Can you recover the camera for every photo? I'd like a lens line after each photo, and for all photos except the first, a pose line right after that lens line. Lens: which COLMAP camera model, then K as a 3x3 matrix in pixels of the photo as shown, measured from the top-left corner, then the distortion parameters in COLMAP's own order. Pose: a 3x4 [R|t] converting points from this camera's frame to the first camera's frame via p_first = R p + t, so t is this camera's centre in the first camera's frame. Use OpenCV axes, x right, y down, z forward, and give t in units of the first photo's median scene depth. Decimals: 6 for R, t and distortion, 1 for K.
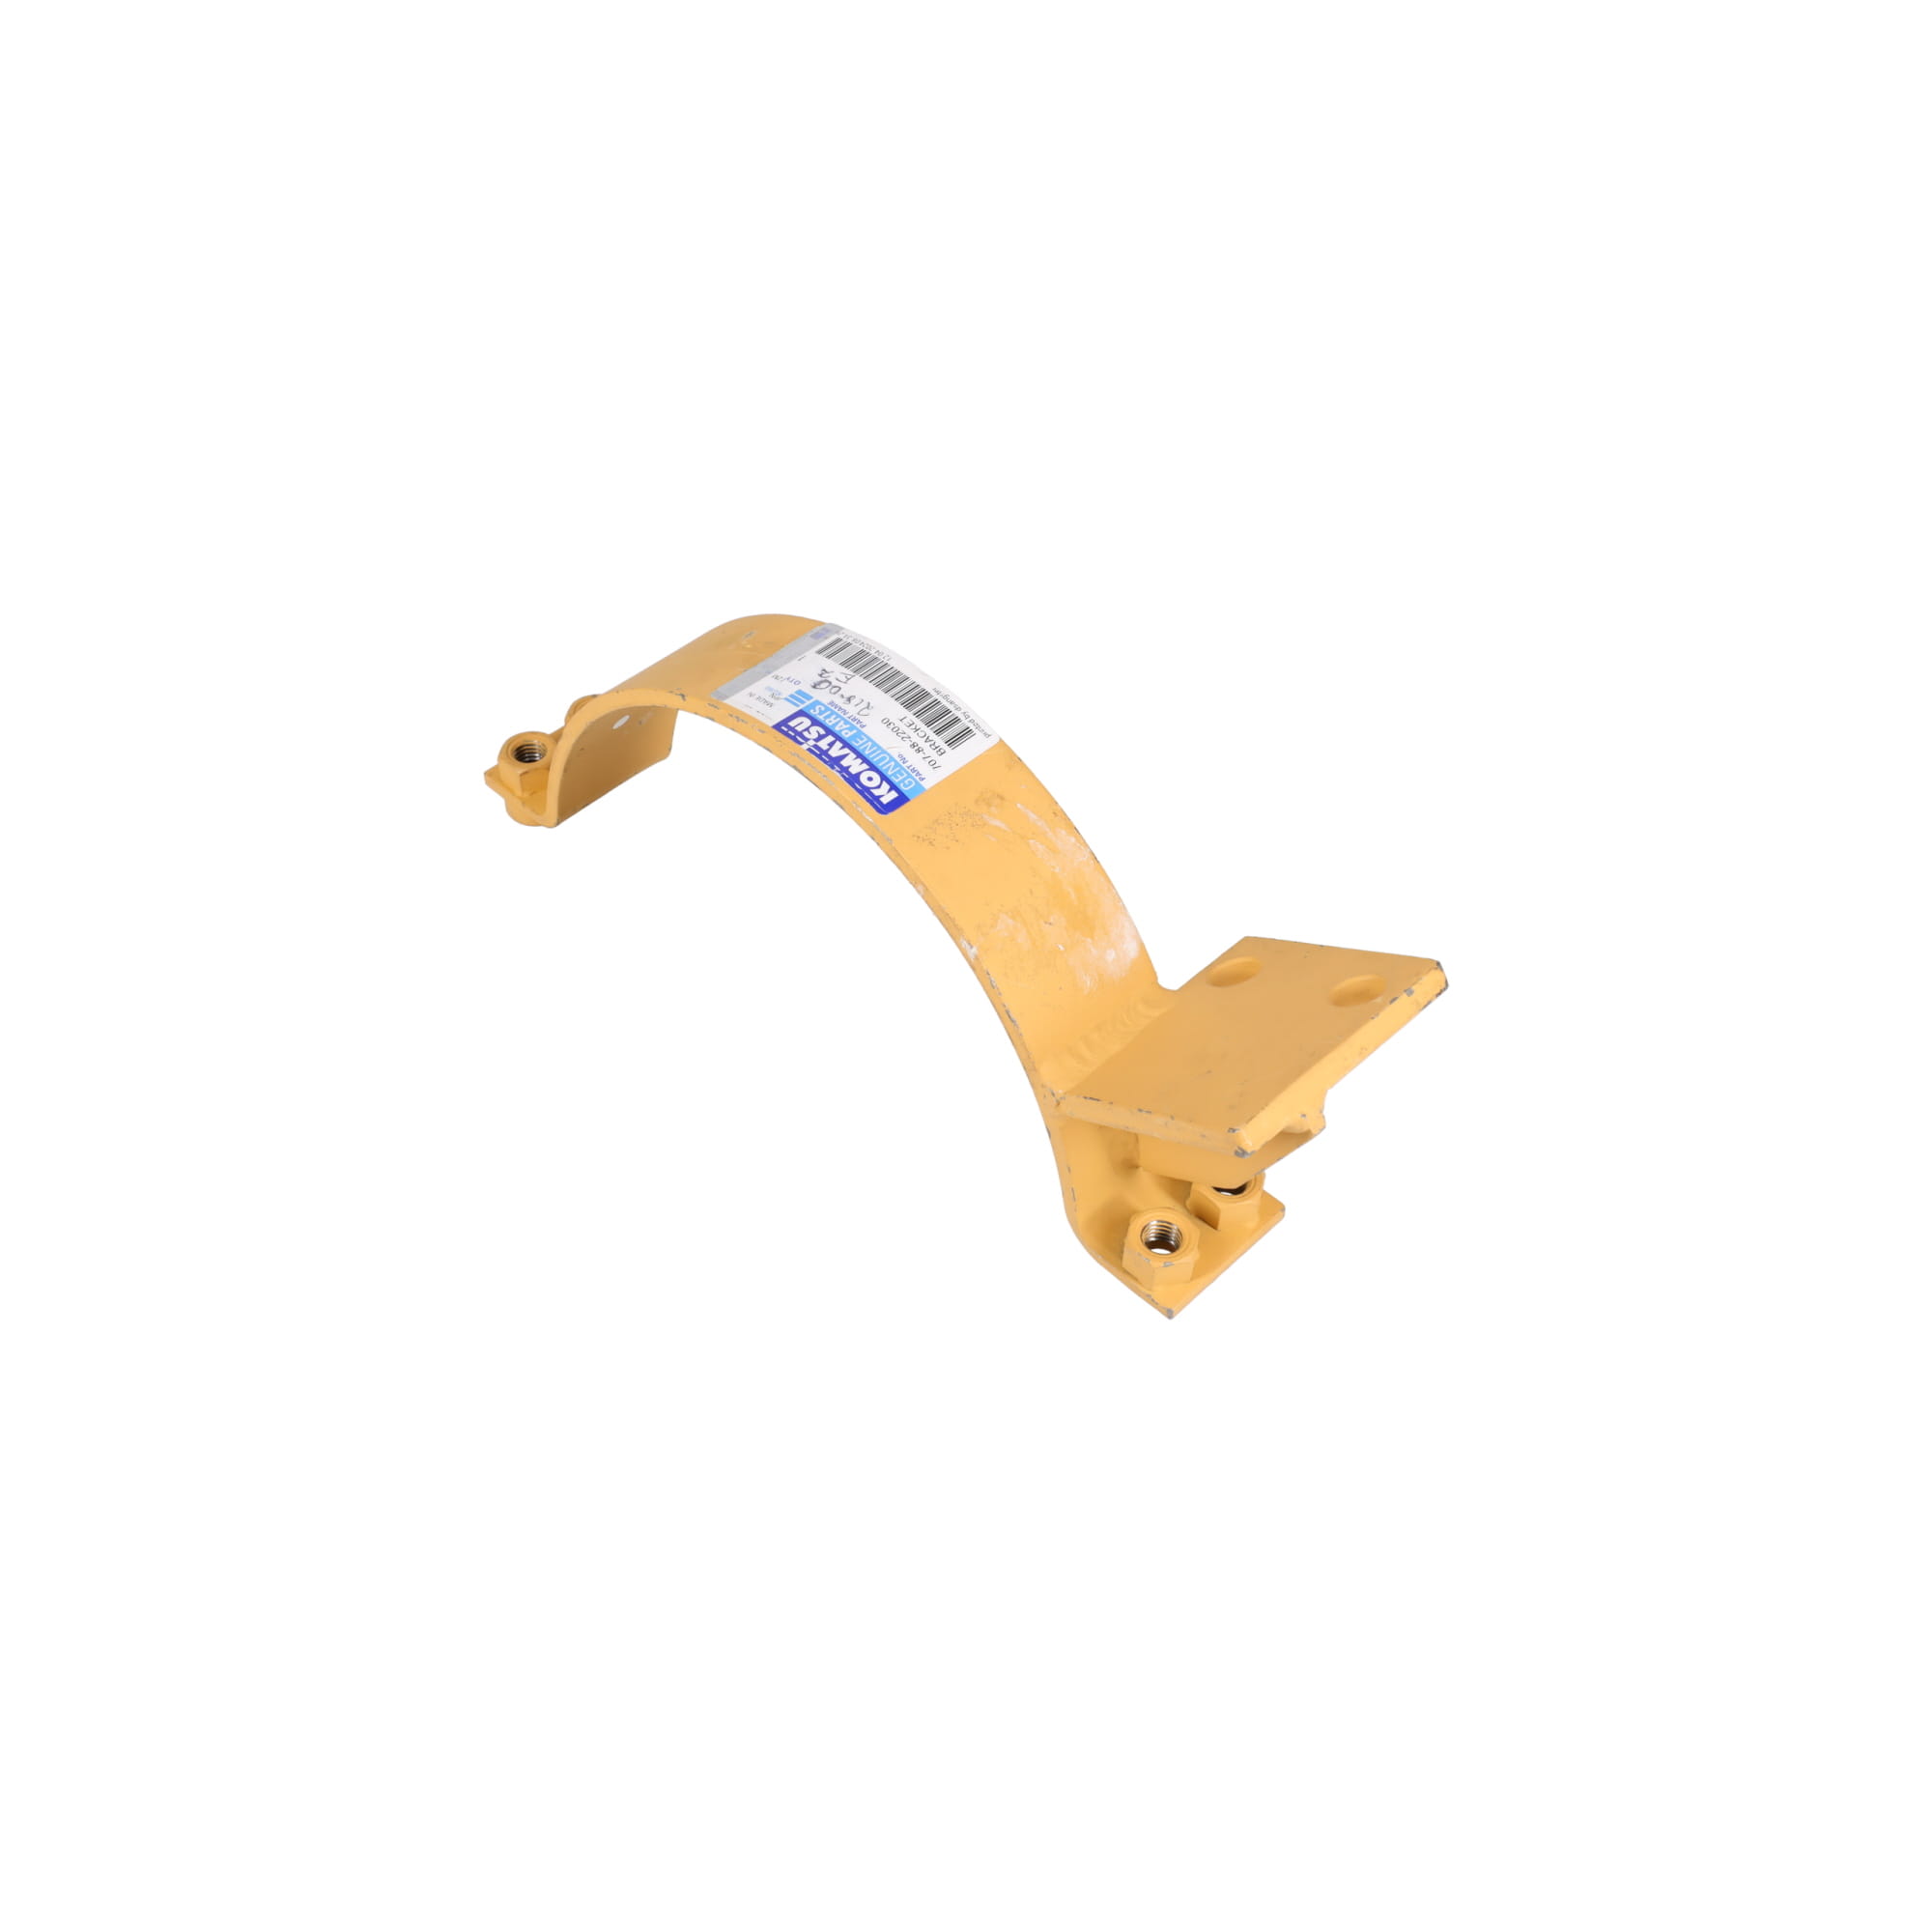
lens RADIAL K [[2374.7, 0, 964.8], [0, 2374.7, 967.5], [0, 0, 1]] dist [0.107323, 0.000000]
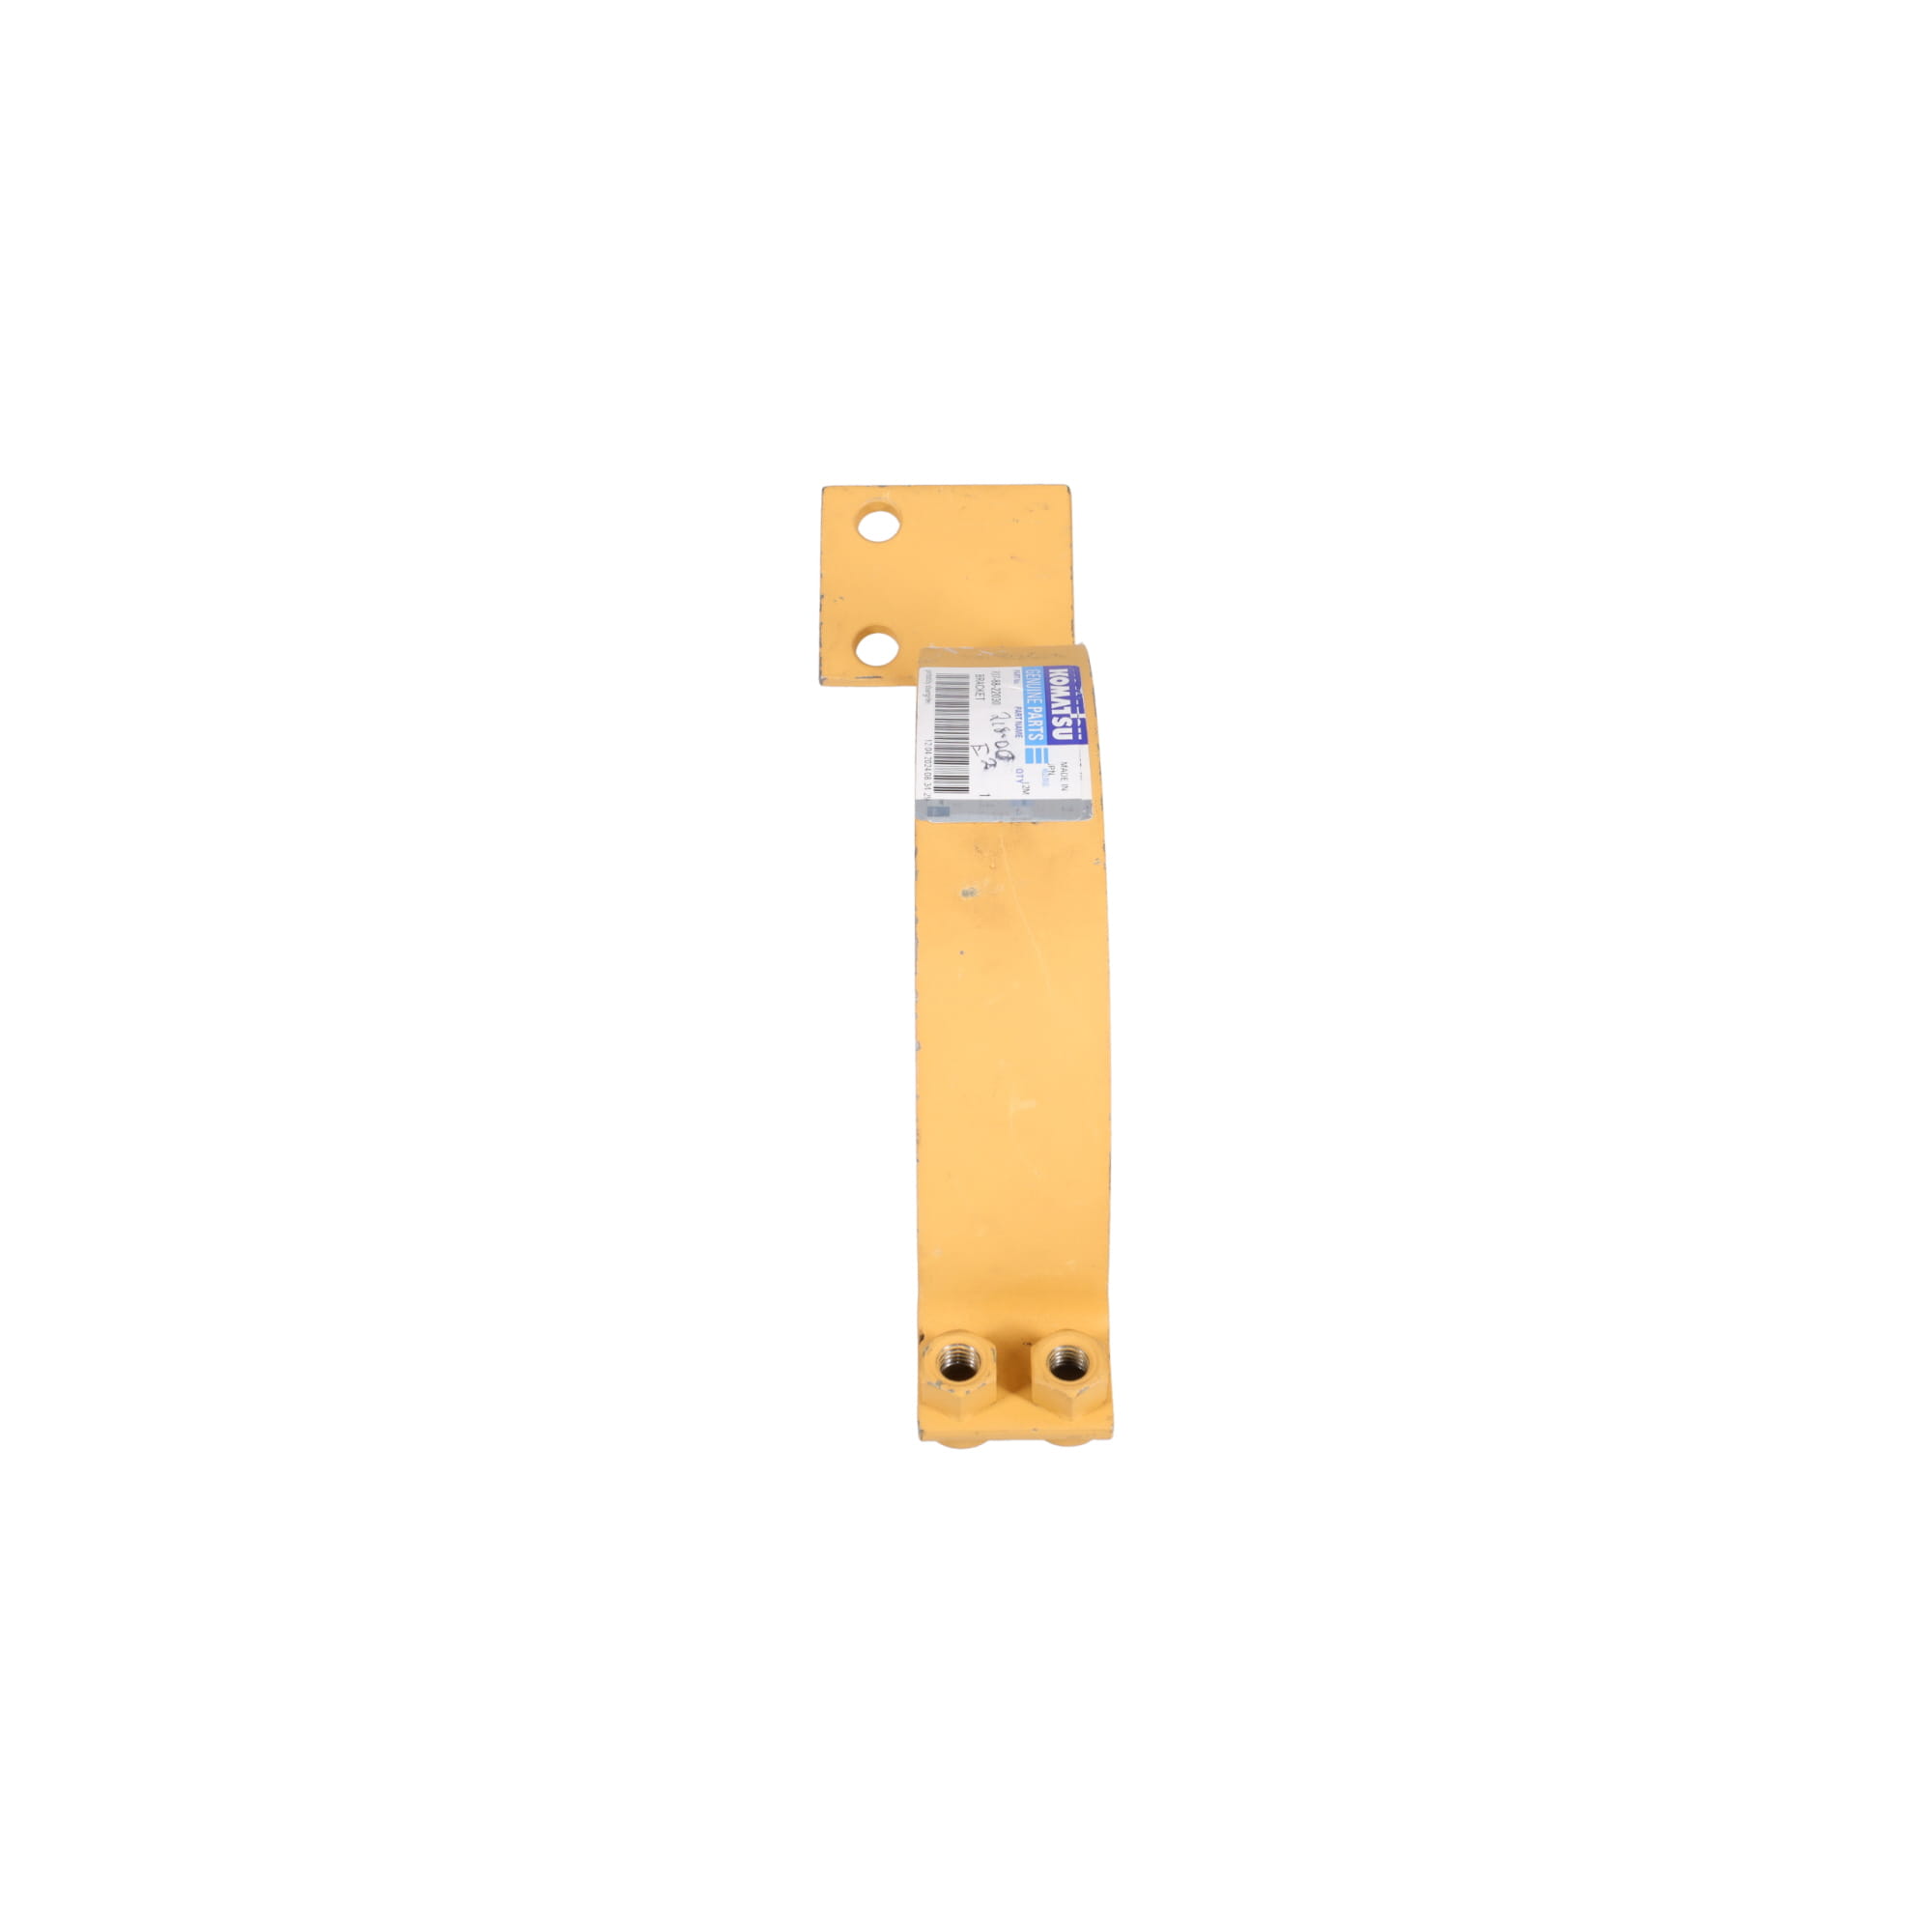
lens RADIAL K [[2374.7, 0, 962.0], [0, 2374.7, 967.2], [0, 0, 1]] dist [0.107323, 0.000000]
pose [[-0.702669, -0.496122, 0.510020, -0.595927], [0.514179, 0.141400, 0.845947, -0.953075], [-0.491809, 0.856662, 0.155738, 0.949124]]
